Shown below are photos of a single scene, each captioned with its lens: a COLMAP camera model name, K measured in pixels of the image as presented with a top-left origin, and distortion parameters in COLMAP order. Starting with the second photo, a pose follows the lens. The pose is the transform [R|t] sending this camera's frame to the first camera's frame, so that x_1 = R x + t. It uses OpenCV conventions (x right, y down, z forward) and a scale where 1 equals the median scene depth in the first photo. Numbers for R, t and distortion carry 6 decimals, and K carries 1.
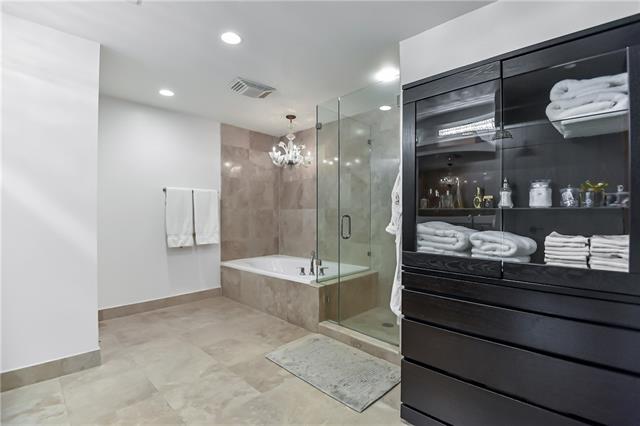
lens RADIAL K [[294.4, 0, 319.6], [0, 294.4, 215.9], [0, 0, 1]] dist [0.000251, -0.001006]
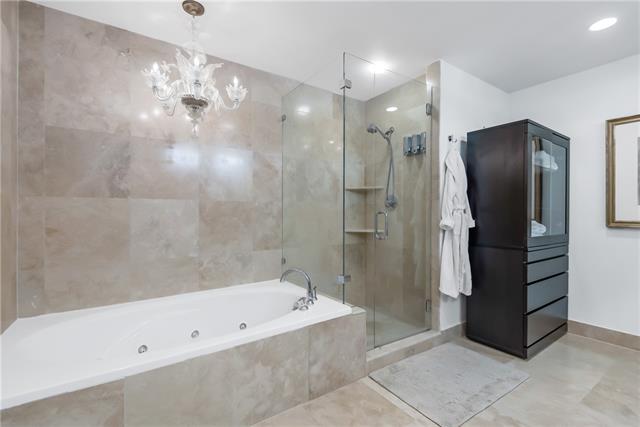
lens RADIAL K [[288.9, 0, 320.0], [0, 288.9, 213.5], [0, 0, 1]] dist [0.001132, -0.000373]
pose [[0.200270, -0.002352, 0.979738, -0.655399], [0.000824, 0.999997, 0.002233, 0.001670], [-0.979740, 0.000360, 0.200272, 0.881447]]
